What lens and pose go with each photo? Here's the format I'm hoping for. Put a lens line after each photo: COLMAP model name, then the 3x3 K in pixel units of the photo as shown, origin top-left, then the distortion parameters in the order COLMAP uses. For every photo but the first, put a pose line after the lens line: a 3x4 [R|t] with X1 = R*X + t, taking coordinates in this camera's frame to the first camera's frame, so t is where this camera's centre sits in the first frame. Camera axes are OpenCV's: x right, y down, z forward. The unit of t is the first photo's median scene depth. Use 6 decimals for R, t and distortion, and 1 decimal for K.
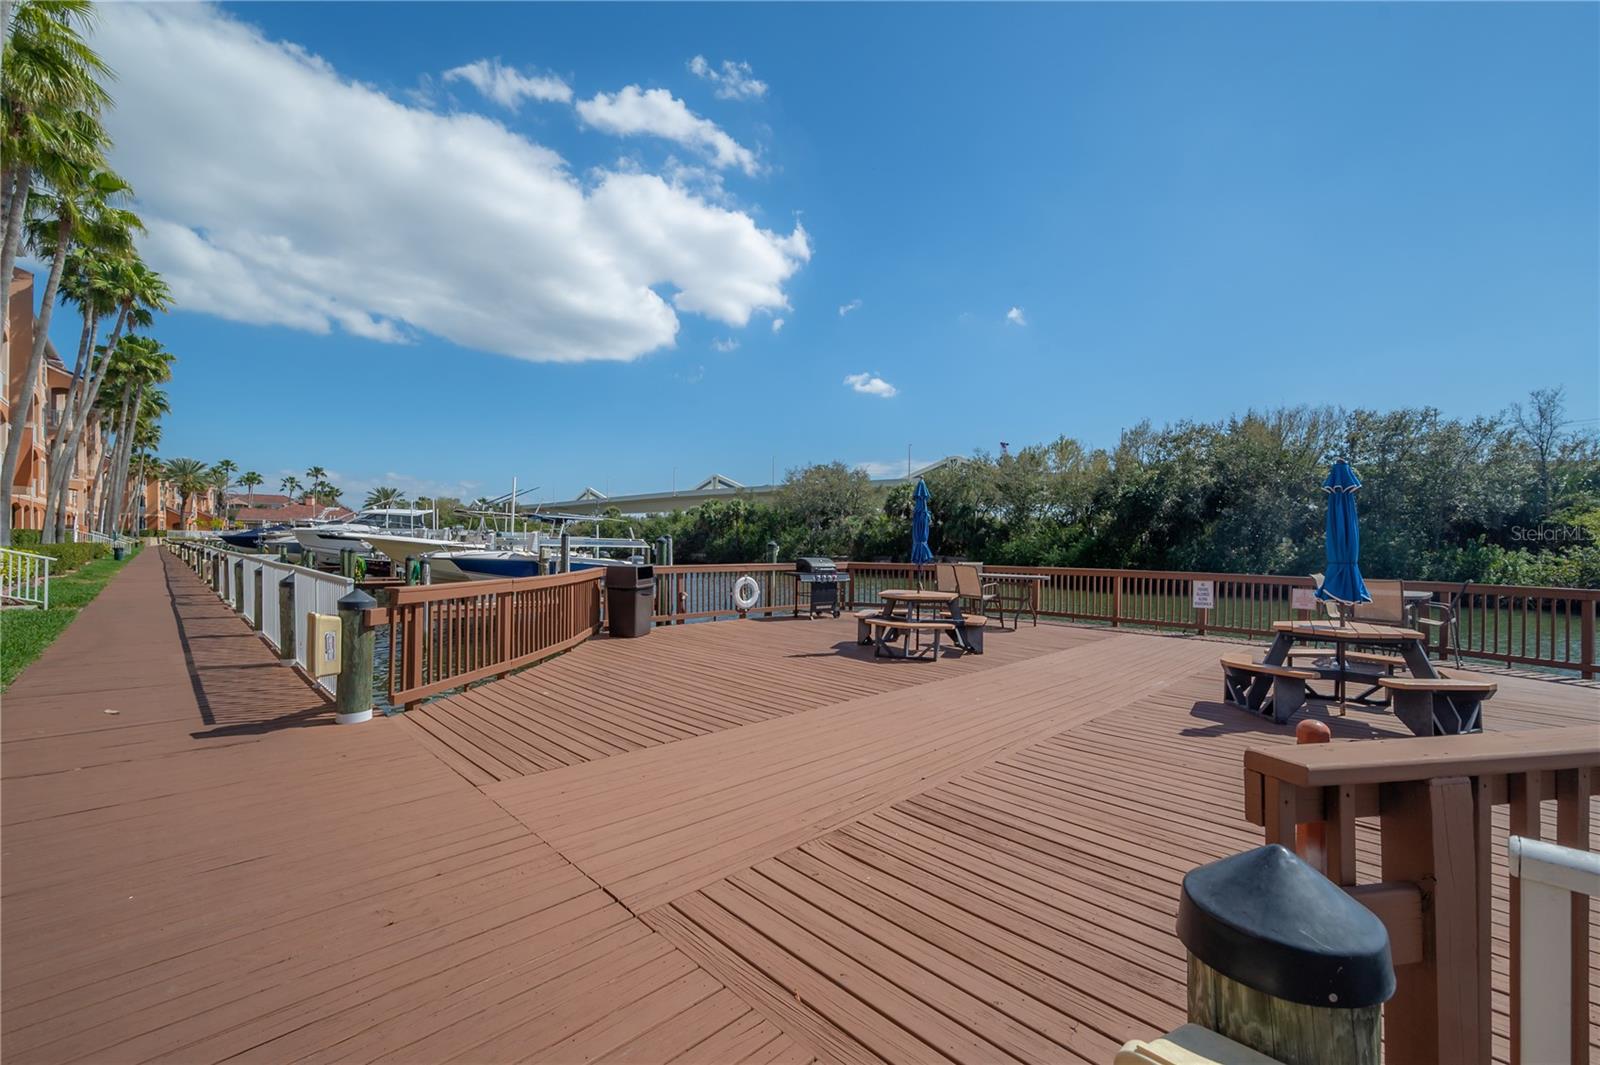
lens RADIAL K [[672.3, 0, 806.3], [0, 672.3, 546.2], [0, 0, 1]] dist [0.001079, 0.000458]
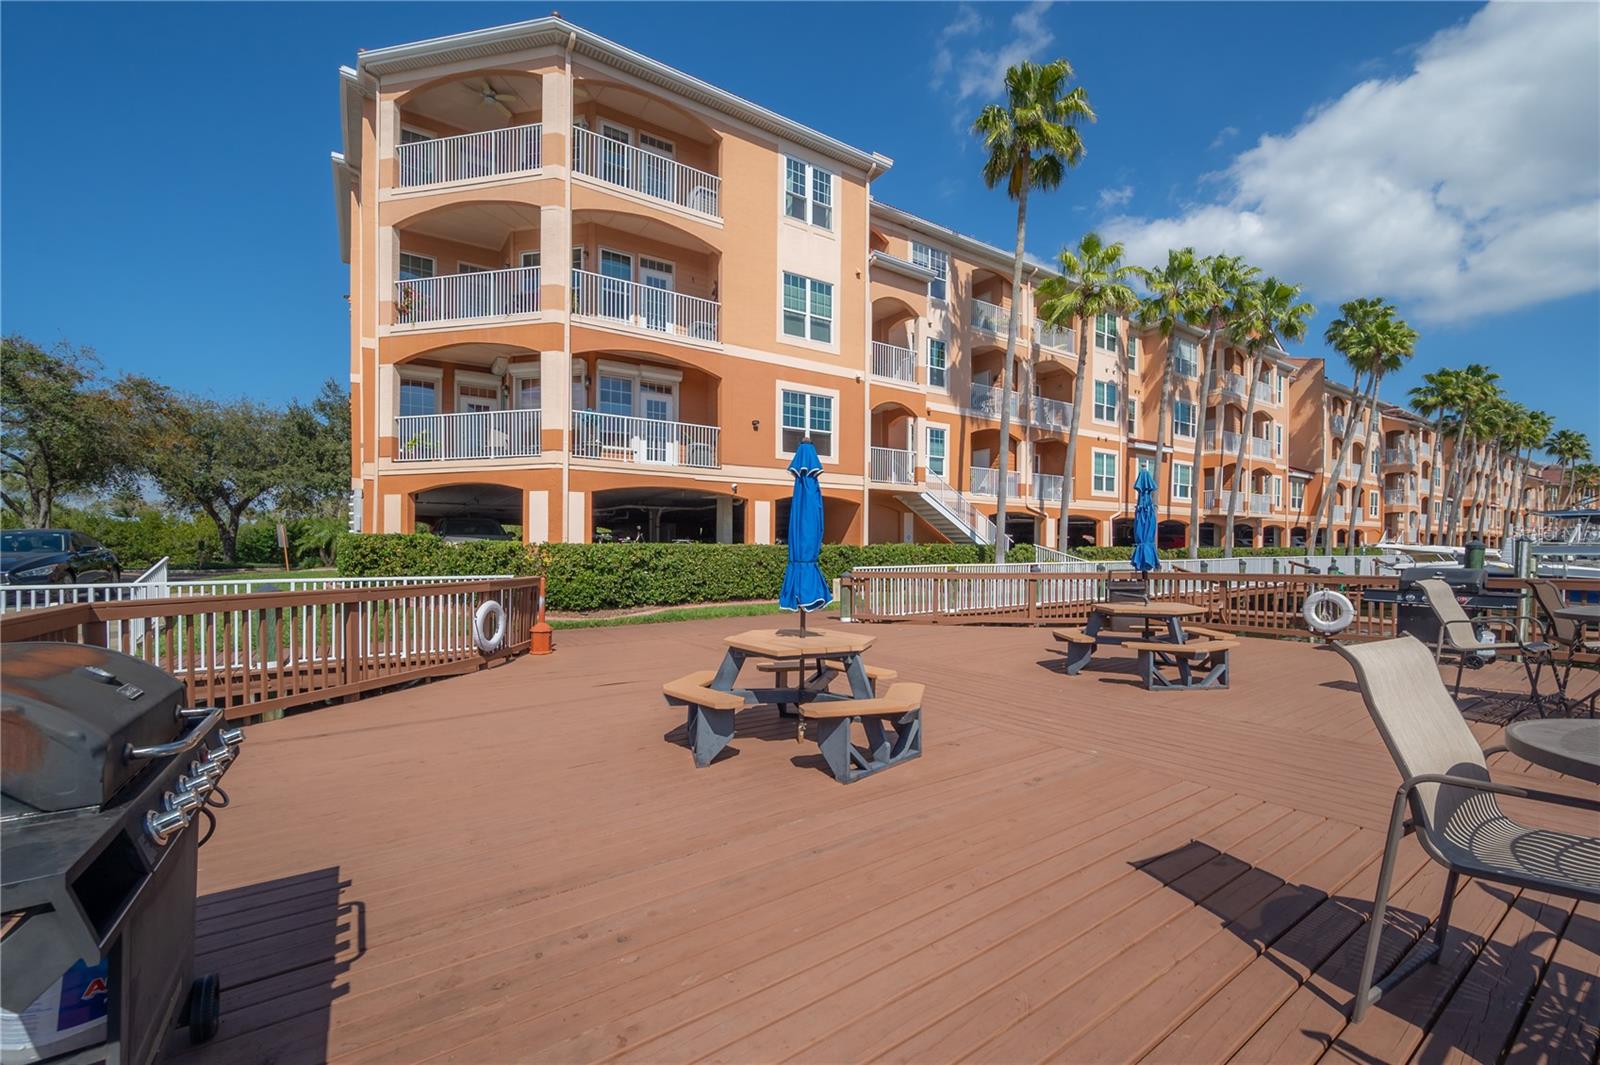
lens RADIAL K [[625.9, 0, 798.1], [0, 625.9, 547.2], [0, 0, 1]] dist [-0.001762, -0.000200]
pose [[-0.184337, -0.023684, -0.982578, 0.133723], [0.000249, 0.999708, -0.024143, 0.002298], [0.982863, -0.004695, -0.184277, 0.095239]]
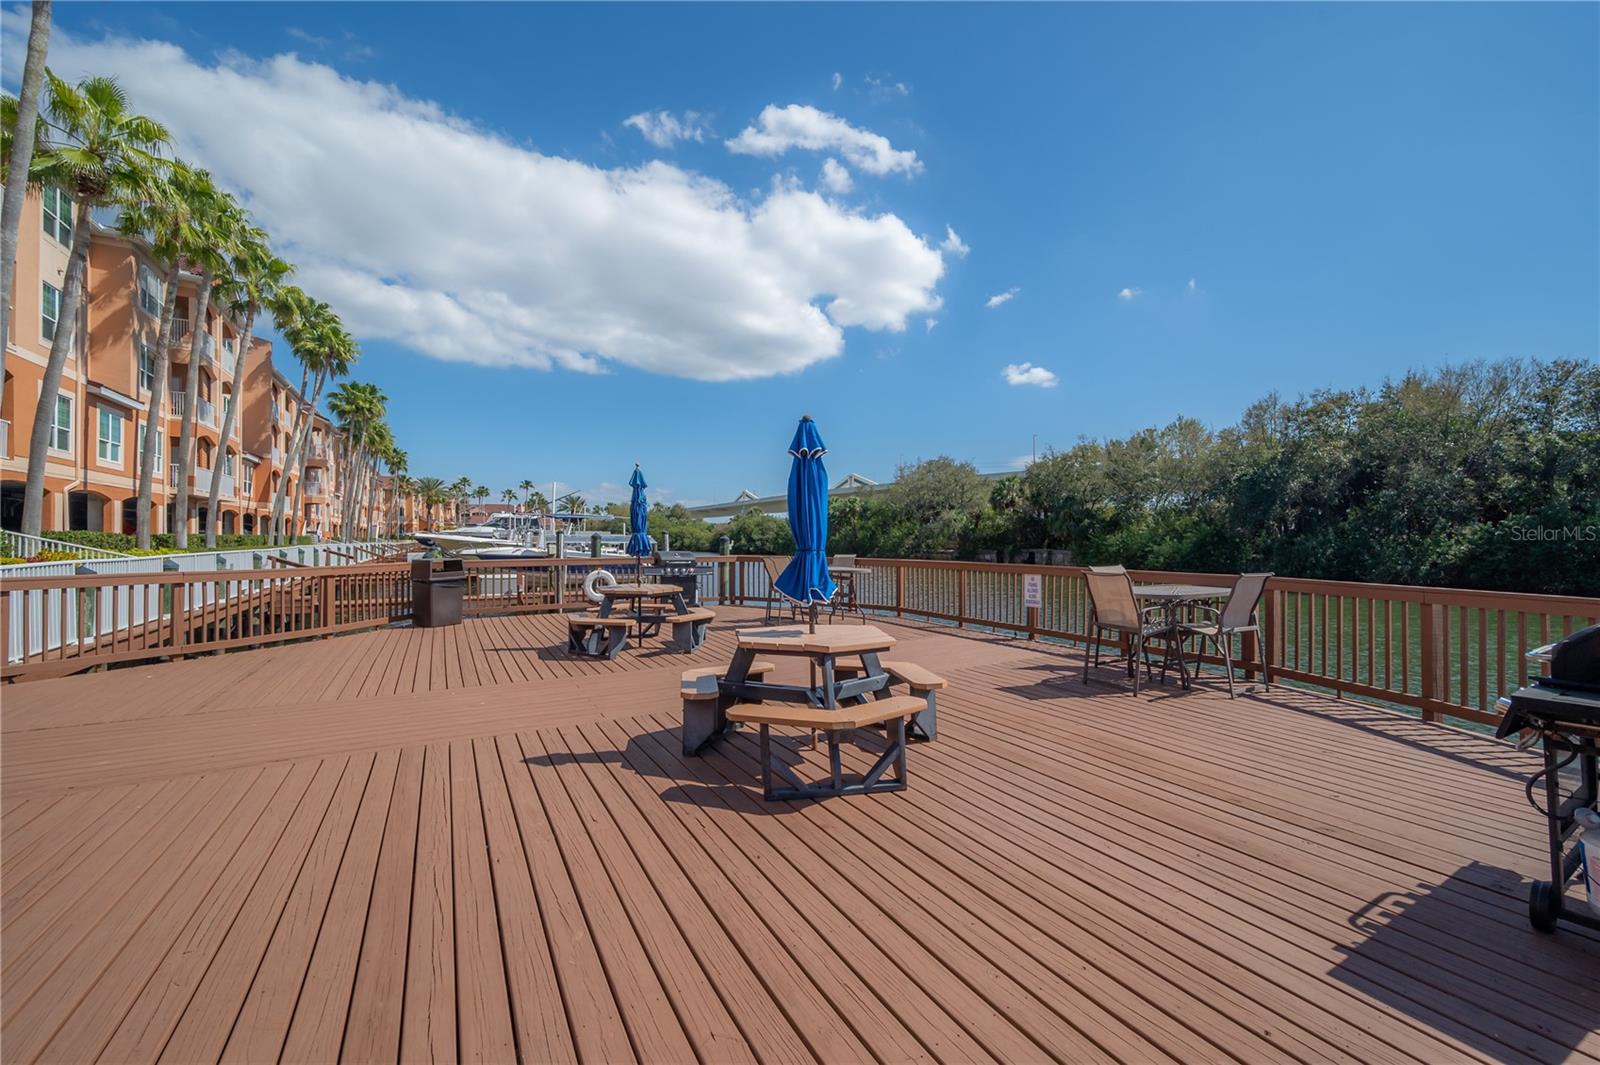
lens RADIAL K [[640.3, 0, 794.9], [0, 640.3, 534.9], [0, 0, 1]] dist [0.000949, 0.000268]
pose [[0.965495, -0.014116, -0.260041, 0.084733], [0.011218, 0.999857, -0.012623, 0.001382], [0.260182, 0.009271, 0.965515, 0.025168]]
